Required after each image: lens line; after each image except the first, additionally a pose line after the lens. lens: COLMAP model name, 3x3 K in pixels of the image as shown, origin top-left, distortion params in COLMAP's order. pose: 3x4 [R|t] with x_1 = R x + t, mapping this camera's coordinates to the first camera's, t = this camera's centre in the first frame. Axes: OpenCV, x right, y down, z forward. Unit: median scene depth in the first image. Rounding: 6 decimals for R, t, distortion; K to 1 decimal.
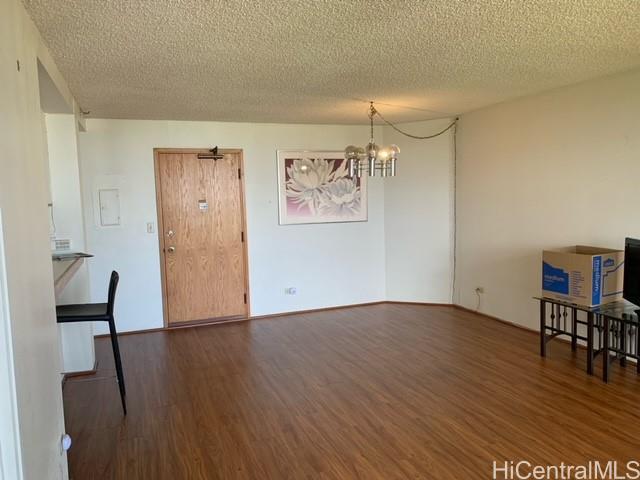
lens RADIAL K [[489.4, 0, 320.0], [0, 489.4, 240.0], [0, 0, 1]] dist [0.064780, -0.080558]
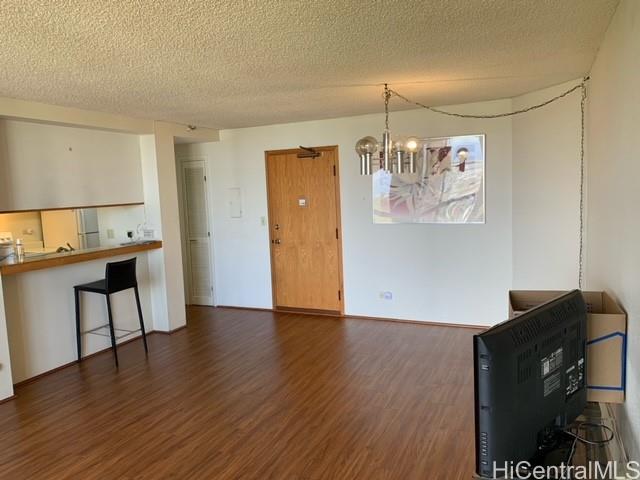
lens RADIAL K [[489.4, 0, 320.0], [0, 489.4, 240.0], [0, 0, 1]] dist [0.064780, -0.080558]
pose [[0.696357, 0.074303, -0.713838, 0.554053], [-0.045503, 0.997196, 0.059409, -0.053320], [0.716251, -0.008888, 0.697786, 0.292488]]
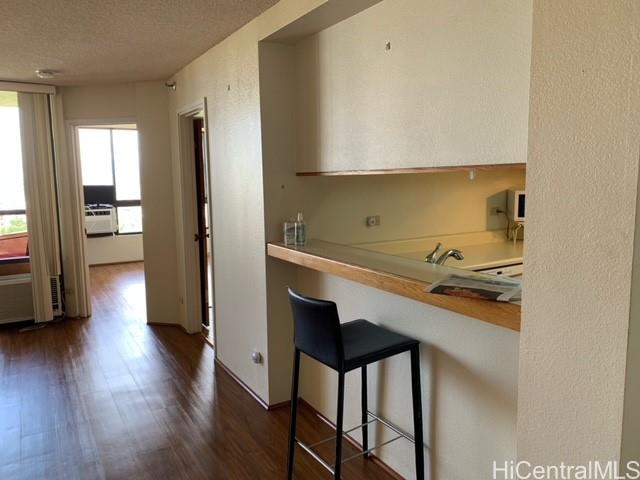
lens RADIAL K [[489.4, 0, 320.0], [0, 489.4, 240.0], [0, 0, 1]] dist [0.064780, -0.080558]
pose [[-0.984487, 0.062388, -0.163994, -0.216011], [0.024547, 0.974432, 0.223338, -0.075702], [0.173734, 0.215847, -0.960847, 0.976331]]
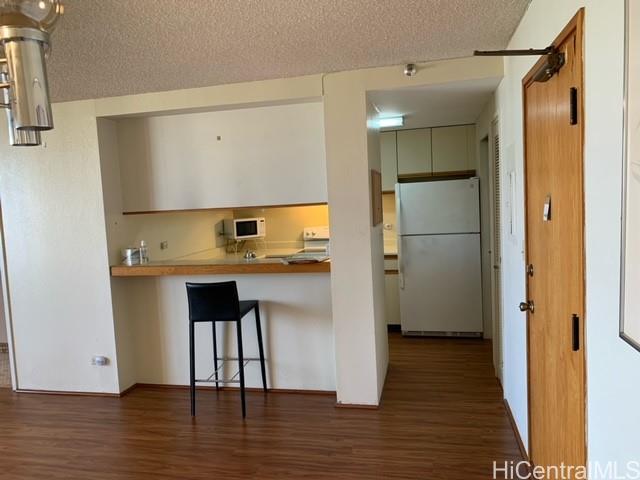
lens RADIAL K [[489.4, 0, 320.0], [0, 489.4, 240.0], [0, 0, 1]] dist [0.064780, -0.080558]
pose [[-0.555827, 0.123490, -0.822075, 0.159969], [-0.013430, 0.987442, 0.157411, -0.106513], [0.831189, 0.098534, -0.547188, 1.081482]]
